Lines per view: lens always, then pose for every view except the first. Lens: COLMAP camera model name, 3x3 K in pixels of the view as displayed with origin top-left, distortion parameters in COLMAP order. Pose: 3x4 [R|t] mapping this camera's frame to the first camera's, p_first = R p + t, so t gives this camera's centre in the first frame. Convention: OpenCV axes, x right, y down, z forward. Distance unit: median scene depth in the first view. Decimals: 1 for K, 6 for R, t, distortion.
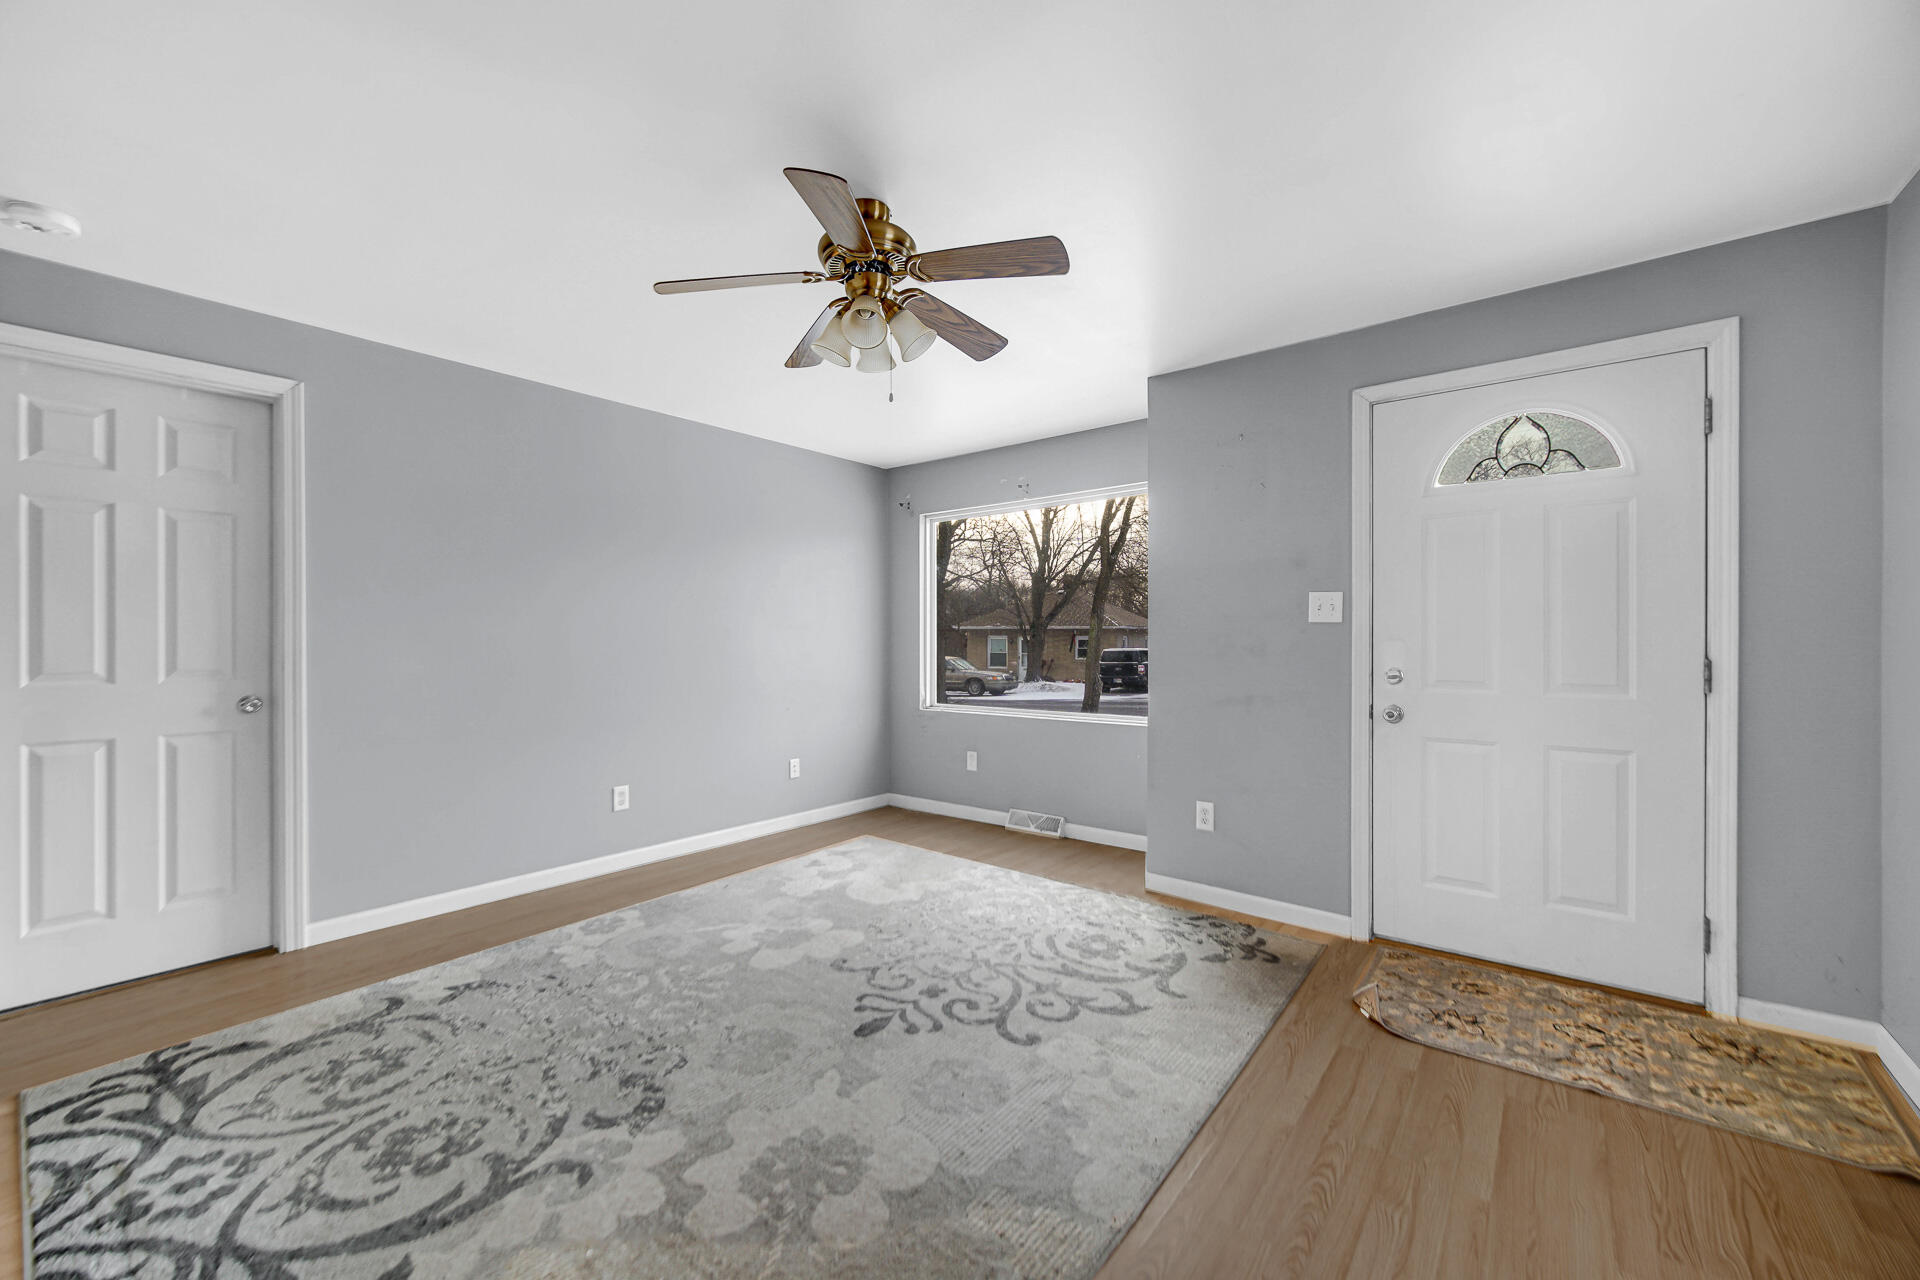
lens RADIAL K [[756.8, 0, 960.0], [0, 756.8, 640.0], [0, 0, 1]] dist [-0.000106, 0.000031]
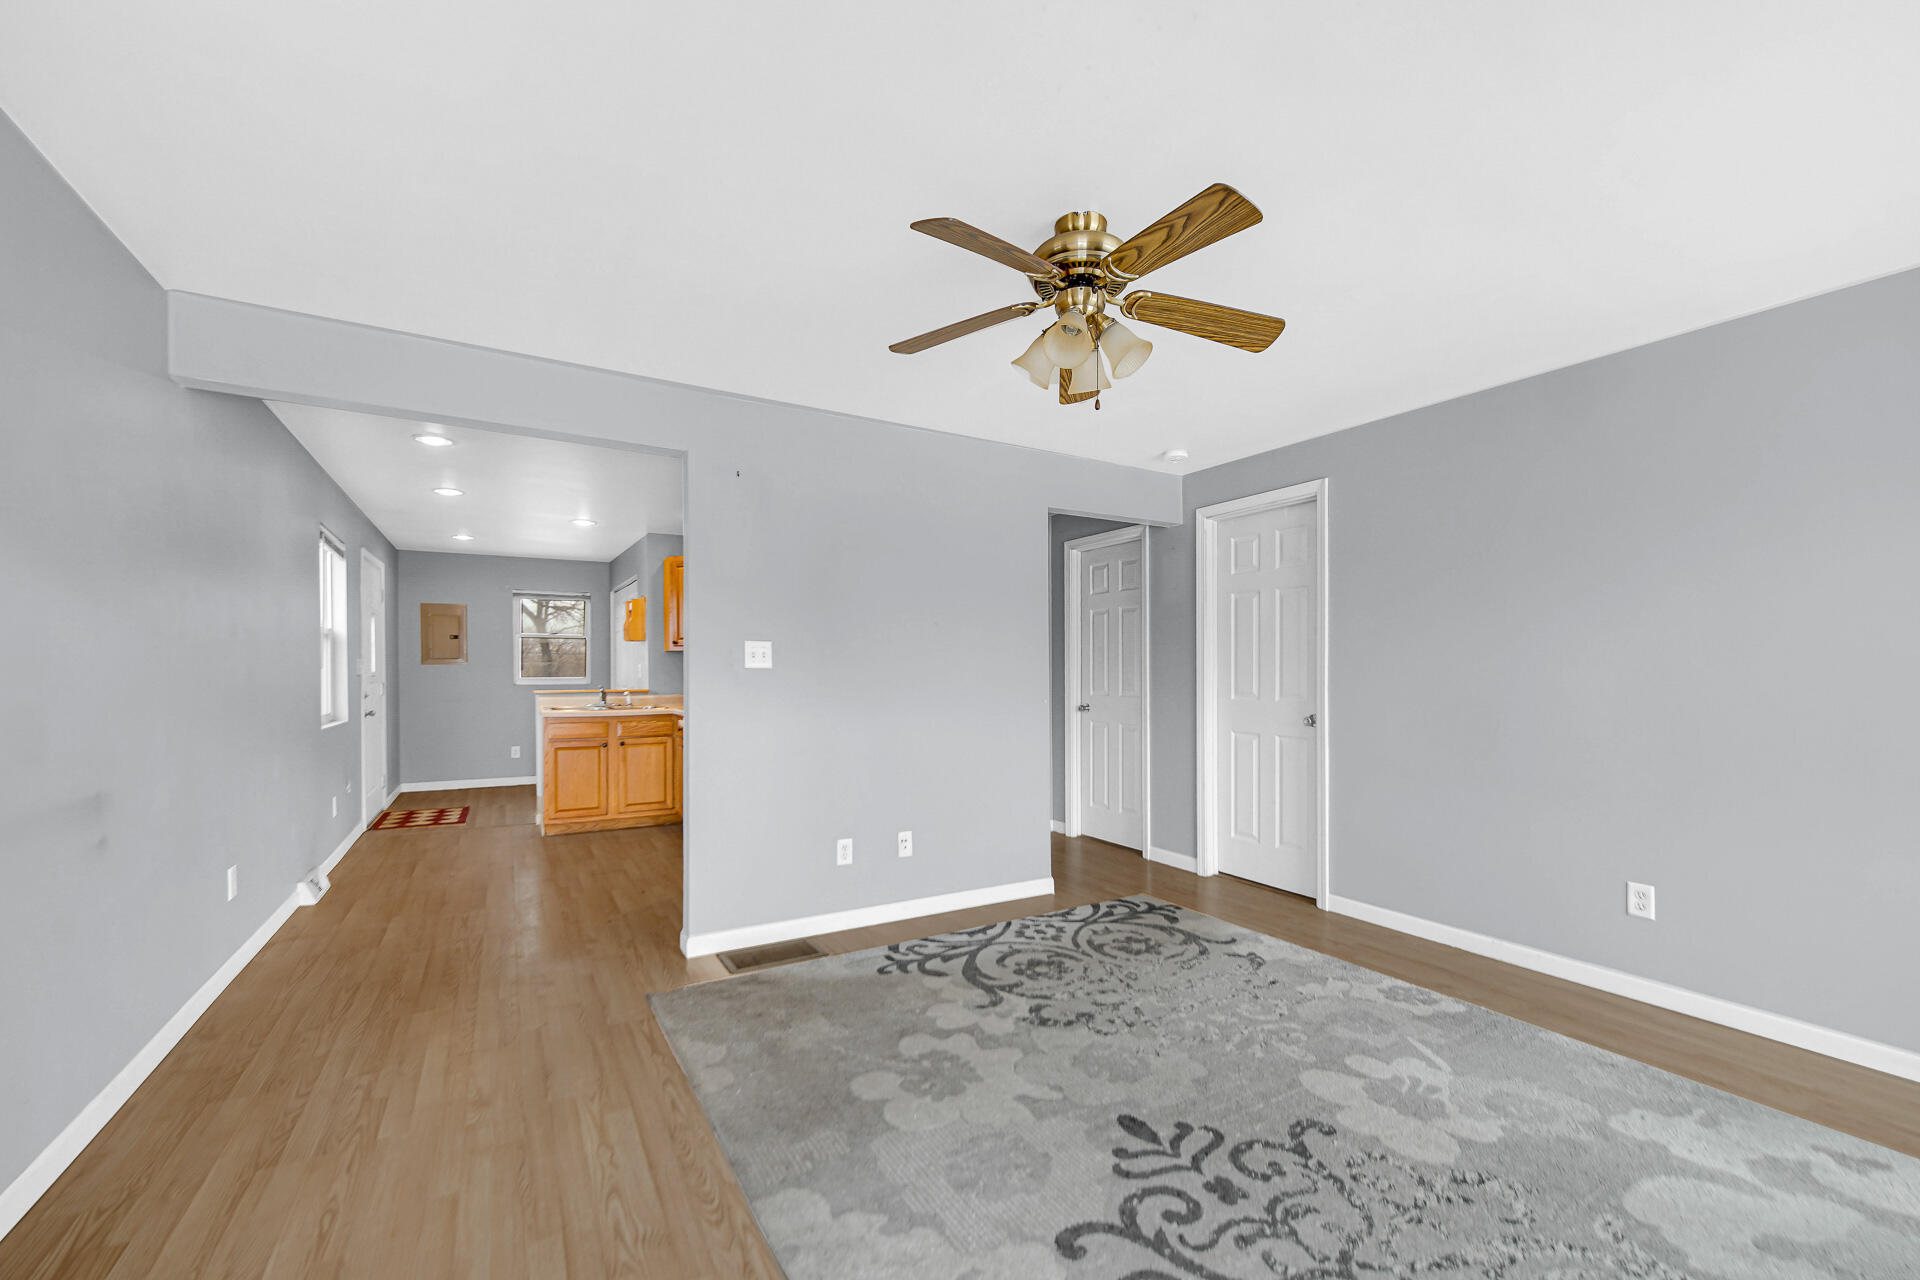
lens RADIAL K [[767.1, 0, 954.7], [0, 767.1, 654.3], [0, 0, 1]] dist [0.001861, 0.000552]
pose [[-0.353214, -0.016840, -0.935391, 0.808743], [-0.004904, 0.999858, -0.016149, -0.013636], [0.935530, -0.001117, -0.353247, 1.148599]]
